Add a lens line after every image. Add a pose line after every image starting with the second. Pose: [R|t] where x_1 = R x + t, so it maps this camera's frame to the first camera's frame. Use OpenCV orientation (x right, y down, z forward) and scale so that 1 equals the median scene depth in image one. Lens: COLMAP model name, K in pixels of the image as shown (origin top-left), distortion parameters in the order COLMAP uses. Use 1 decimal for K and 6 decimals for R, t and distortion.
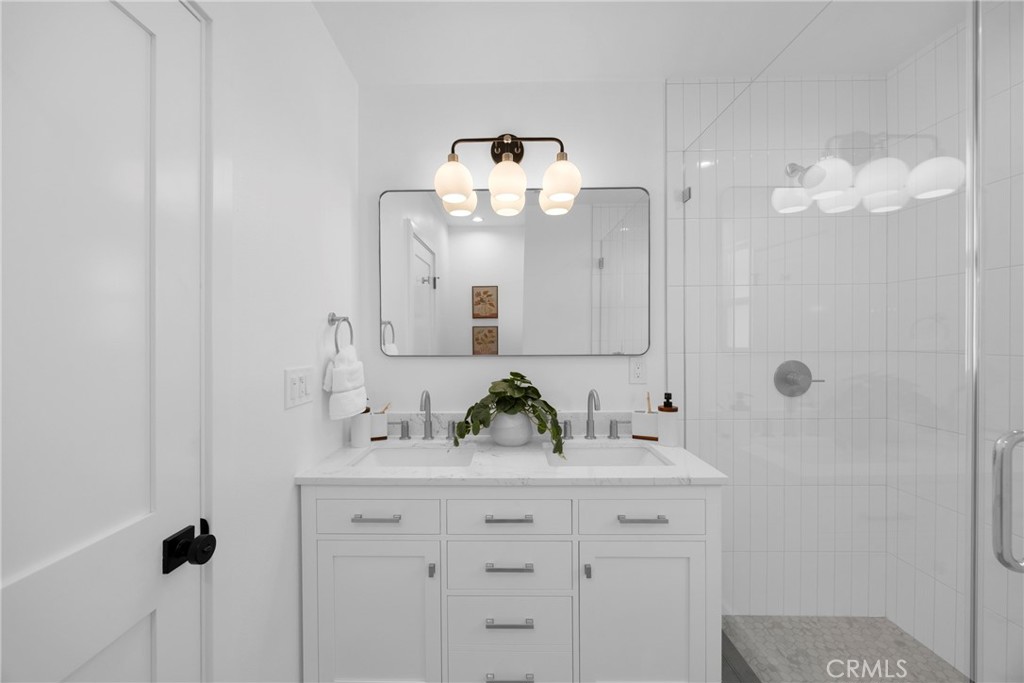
lens RADIAL K [[388.2, 0, 507.5], [0, 388.2, 336.7], [0, 0, 1]] dist [-0.000622, -0.000053]
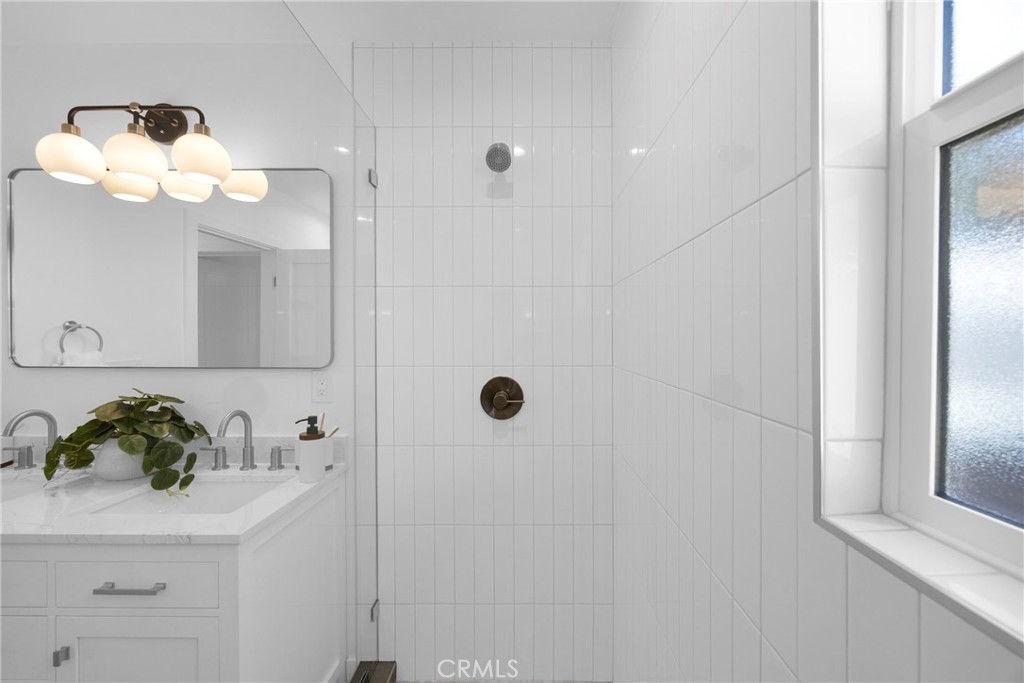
lens RADIAL K [[402.9, 0, 524.7], [0, 402.9, 334.1], [0, 0, 1]] dist [0.000341, -0.000149]
pose [[0.999955, 0.008333, 0.004436, 0.802626], [-0.008299, 0.999937, -0.007599, -0.024862], [-0.004499, 0.007562, 0.999961, 0.138003]]
